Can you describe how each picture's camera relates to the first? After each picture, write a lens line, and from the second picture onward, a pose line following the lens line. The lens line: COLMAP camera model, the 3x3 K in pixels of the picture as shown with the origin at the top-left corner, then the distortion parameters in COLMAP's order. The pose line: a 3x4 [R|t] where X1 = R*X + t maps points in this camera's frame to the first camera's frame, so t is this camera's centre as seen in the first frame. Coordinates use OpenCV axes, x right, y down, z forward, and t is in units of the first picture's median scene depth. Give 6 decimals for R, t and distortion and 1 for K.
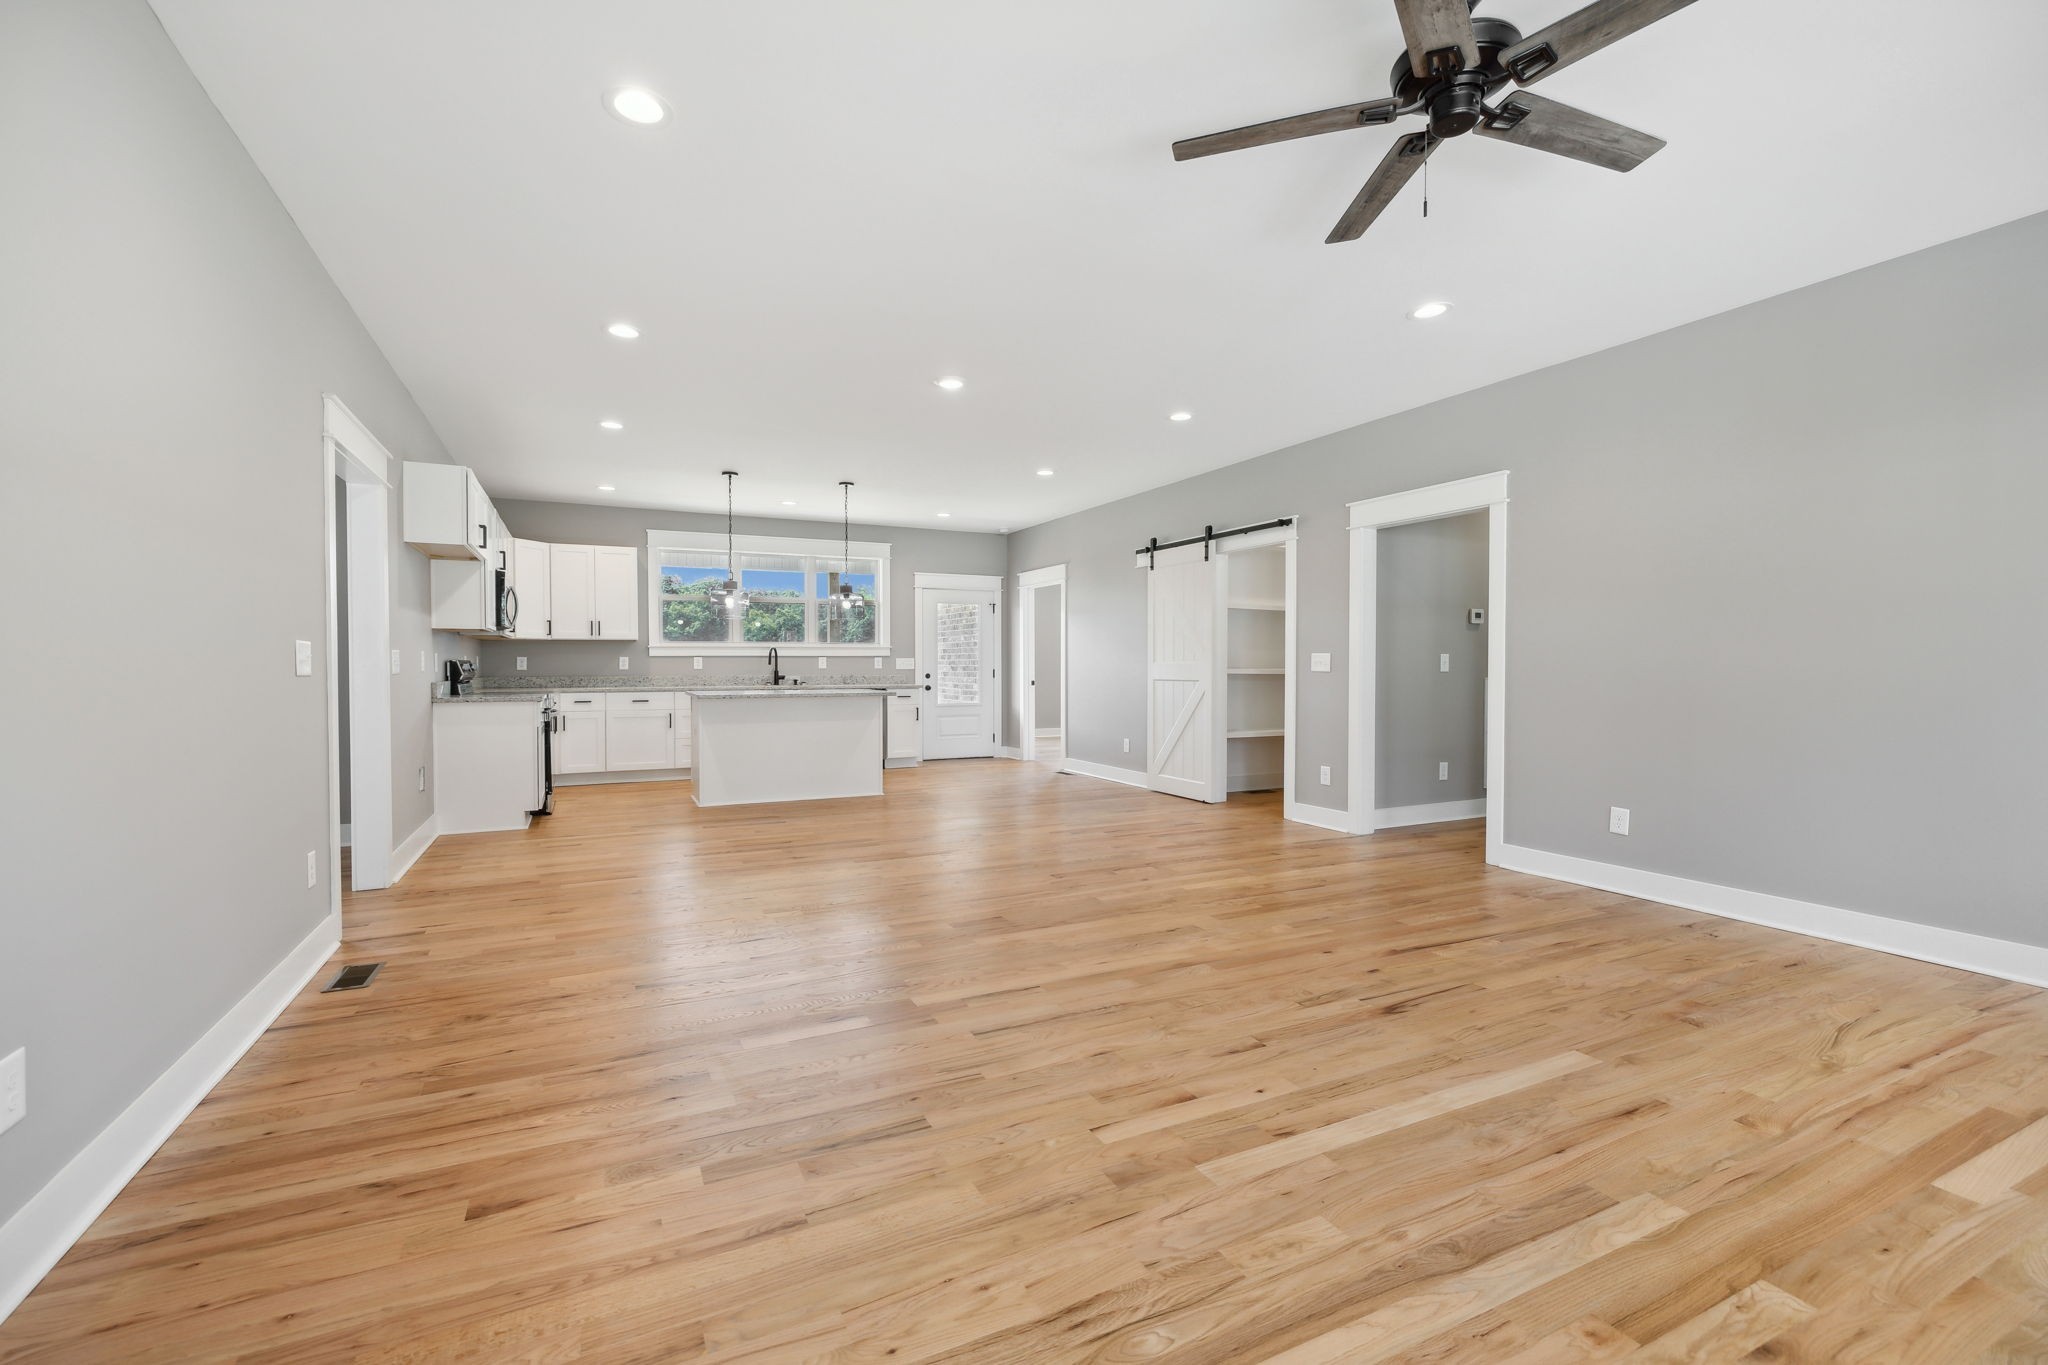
lens RADIAL K [[875.4, 0, 1017.0], [0, 875.4, 672.7], [0, 0, 1]] dist [-0.002242, -0.000458]
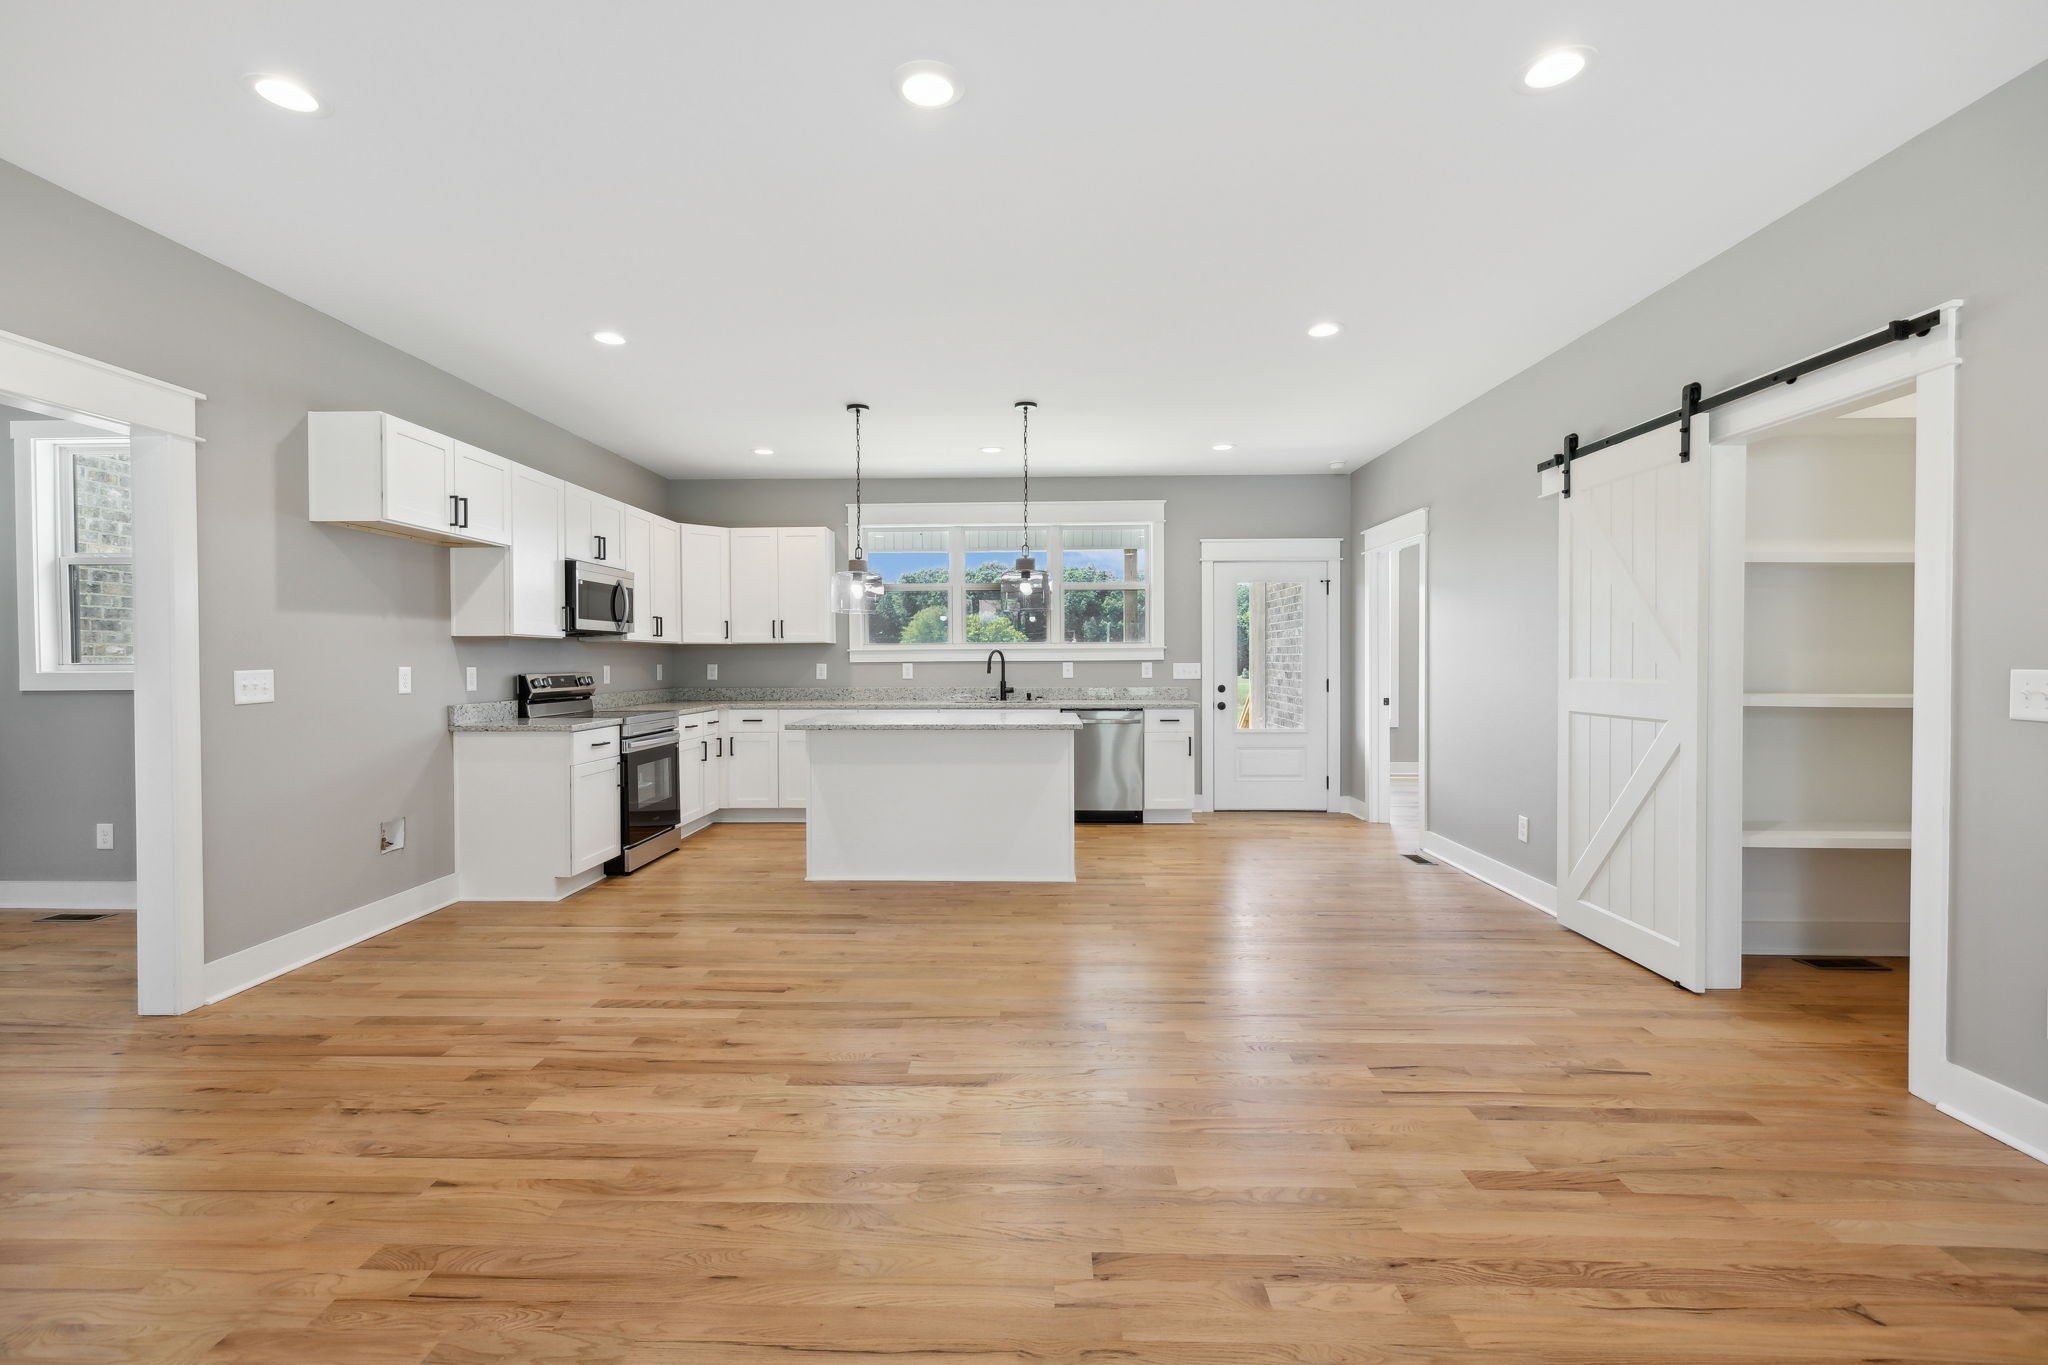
lens RADIAL K [[918.4, 0, 1016.5], [0, 918.4, 669.0], [0, 0, 1]] dist [0.002598, 0.000932]
pose [[0.886893, 0.002703, -0.461967, 0.115474], [-0.001434, 0.999994, 0.003096, -0.017897], [0.461973, -0.002083, 0.886892, 0.367767]]
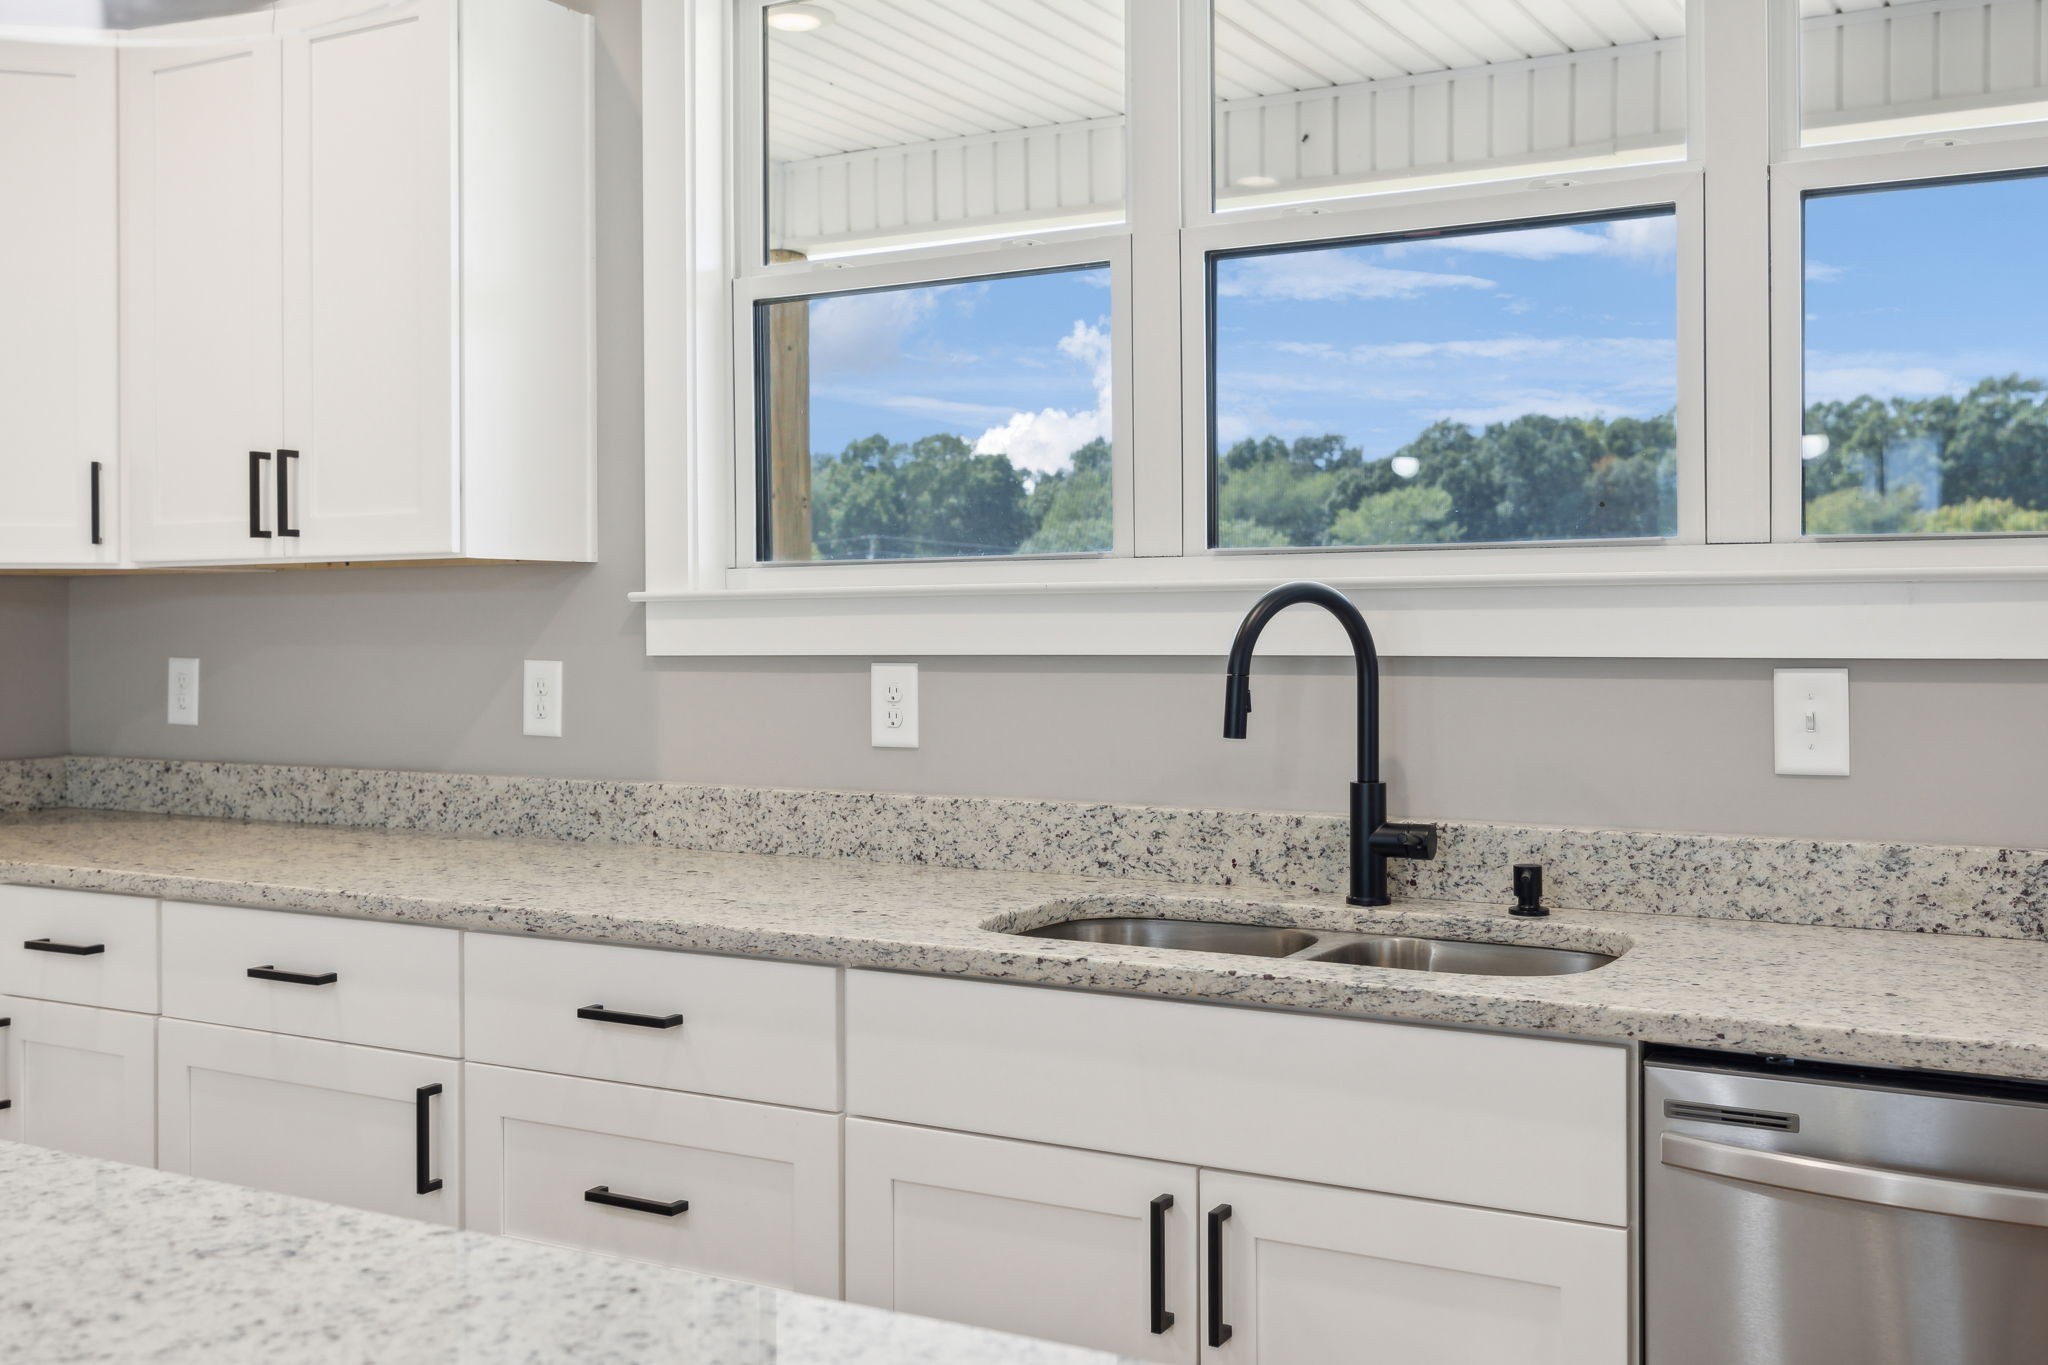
lens RADIAL K [[2061.6, 0, 989.5], [0, 2061.6, 690.7], [0, 0, 1]] dist [0.001381, 0.000007]
pose [[0.564153, 0.027928, -0.825198, -0.084572], [-0.004172, 0.999511, 0.030975, -0.027856], [0.825660, -0.014032, 0.563994, 0.946851]]
